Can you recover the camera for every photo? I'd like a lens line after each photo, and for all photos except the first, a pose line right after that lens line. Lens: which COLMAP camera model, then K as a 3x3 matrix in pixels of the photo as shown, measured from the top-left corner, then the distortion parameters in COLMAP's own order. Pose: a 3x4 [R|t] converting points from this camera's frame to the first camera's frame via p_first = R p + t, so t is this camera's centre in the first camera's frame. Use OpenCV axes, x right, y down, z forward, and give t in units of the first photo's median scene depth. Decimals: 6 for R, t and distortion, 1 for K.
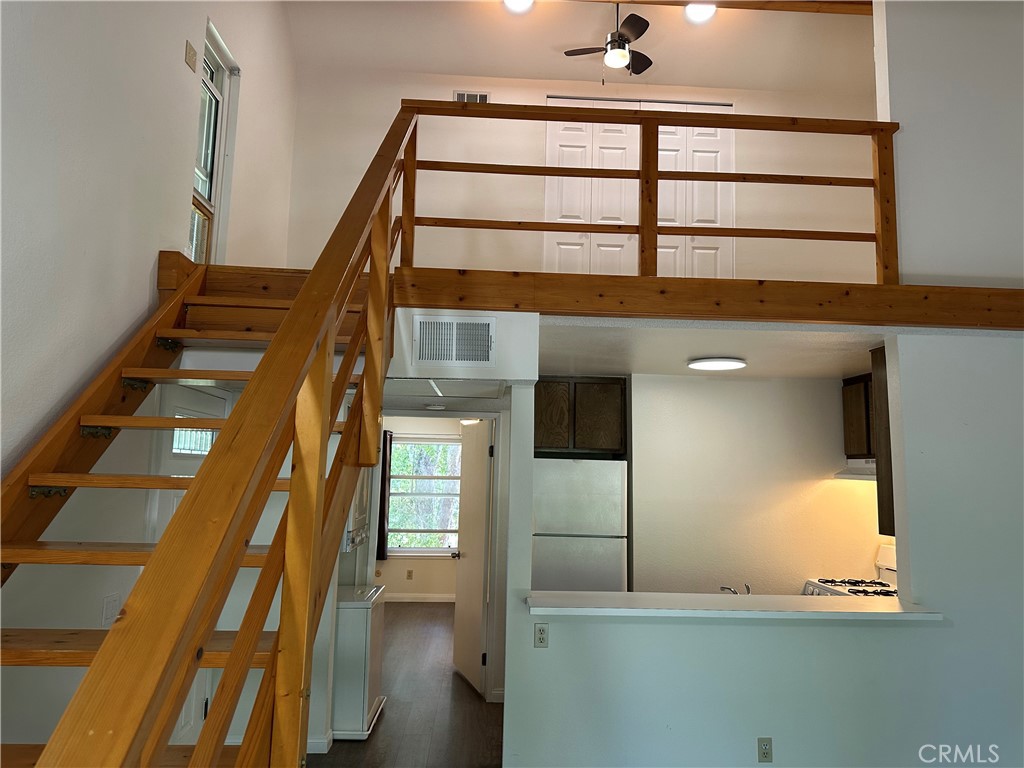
lens RADIAL K [[718.5, 0, 515.1], [0, 718.5, 379.6], [0, 0, 1]] dist [0.118917, -0.197783]
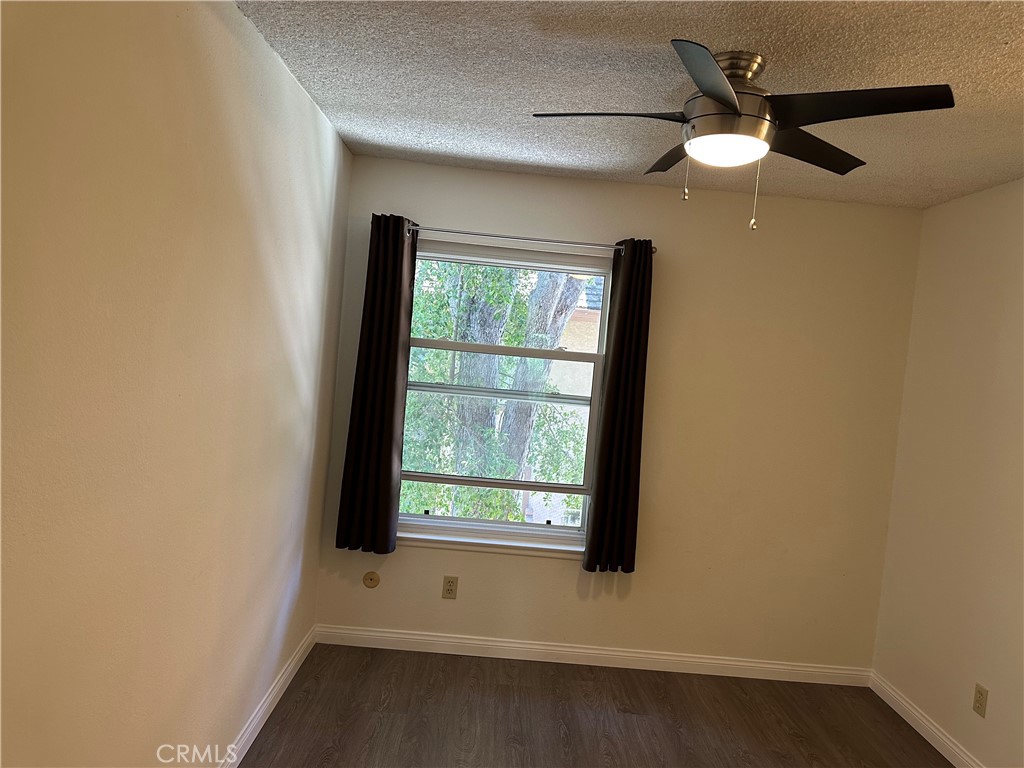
lens RADIAL K [[718.5, 0, 515.1], [0, 718.5, 379.6], [0, 0, 1]] dist [0.118917, -0.197783]
pose [[0.997718, 0.064930, -0.018545, -0.247649], [-0.060836, 0.983491, 0.170426, 0.194341], [0.029304, -0.168909, 0.985196, 1.418388]]
